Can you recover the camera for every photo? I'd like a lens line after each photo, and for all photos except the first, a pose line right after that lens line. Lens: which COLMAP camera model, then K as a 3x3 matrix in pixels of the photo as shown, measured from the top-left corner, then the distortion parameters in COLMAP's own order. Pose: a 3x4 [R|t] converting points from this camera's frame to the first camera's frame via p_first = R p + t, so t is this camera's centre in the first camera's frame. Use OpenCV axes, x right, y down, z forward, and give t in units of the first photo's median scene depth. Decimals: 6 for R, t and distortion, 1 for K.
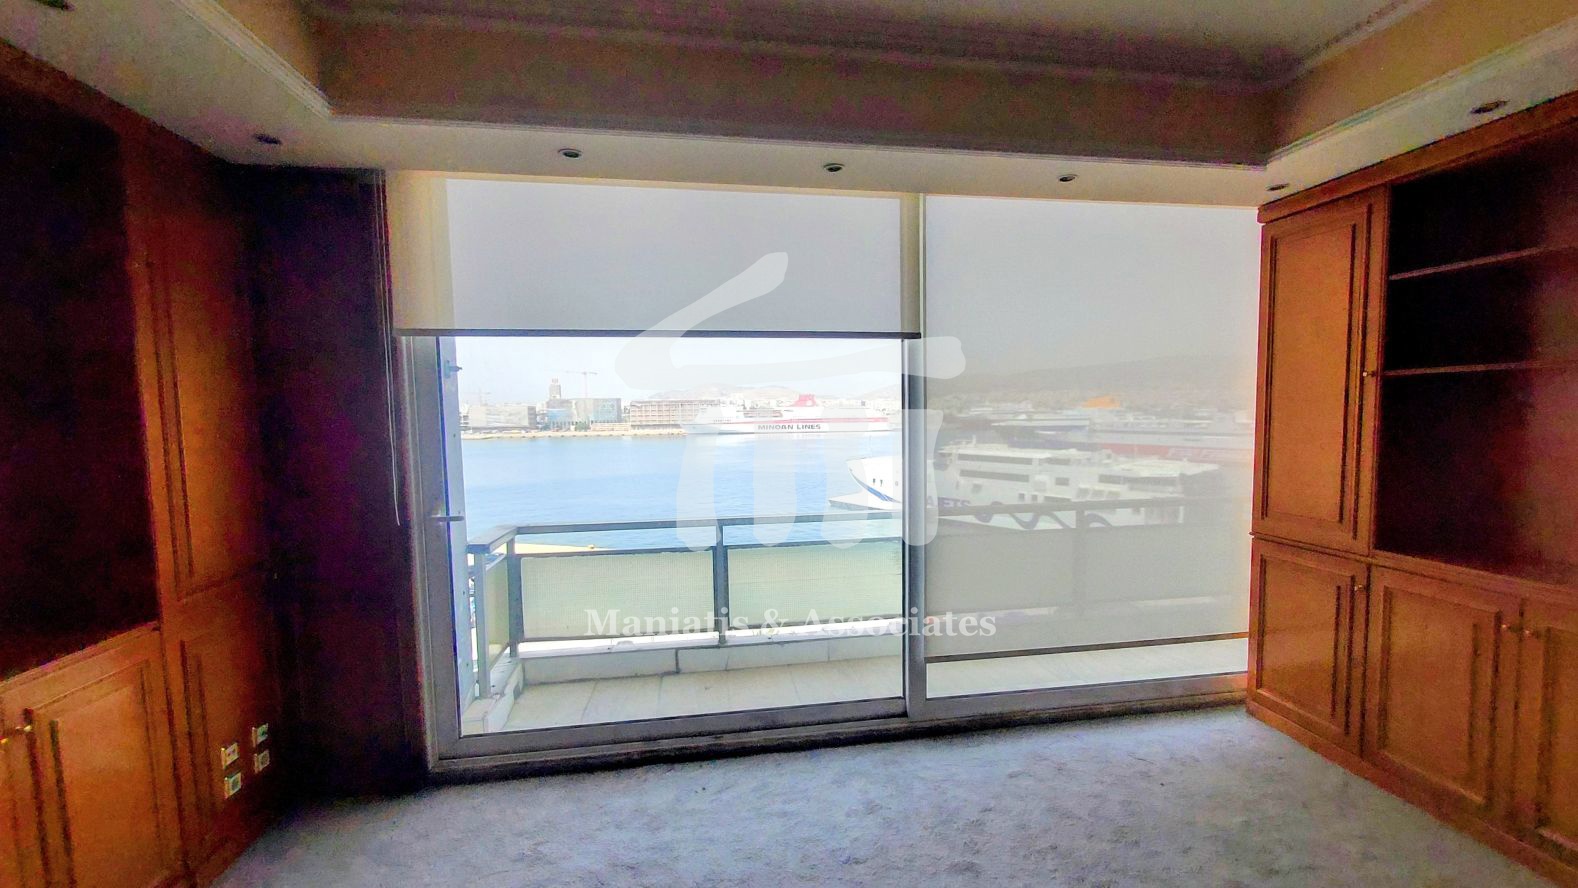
lens RADIAL K [[654.7, 0, 812.4], [0, 654.7, 458.0], [0, 0, 1]] dist [0.000580, 0.000125]
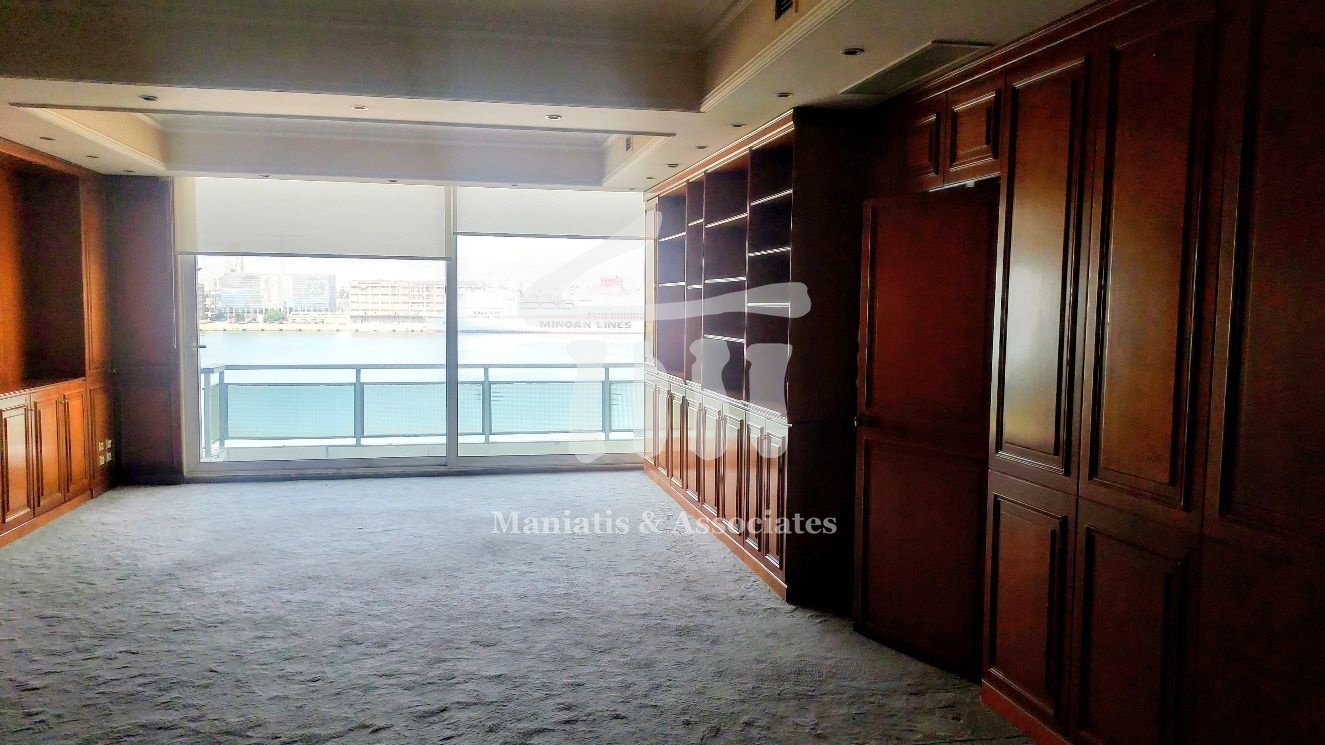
lens RADIAL K [[989.5, 0, 668.6], [0, 989.5, 369.3], [0, 0, 1]] dist [0.043768, -0.058383]
pose [[0.999031, 0.020361, 0.039018, 0.505408], [-0.020214, 0.999787, -0.004152, 0.097545], [-0.039095, 0.003359, 0.999230, -1.394498]]
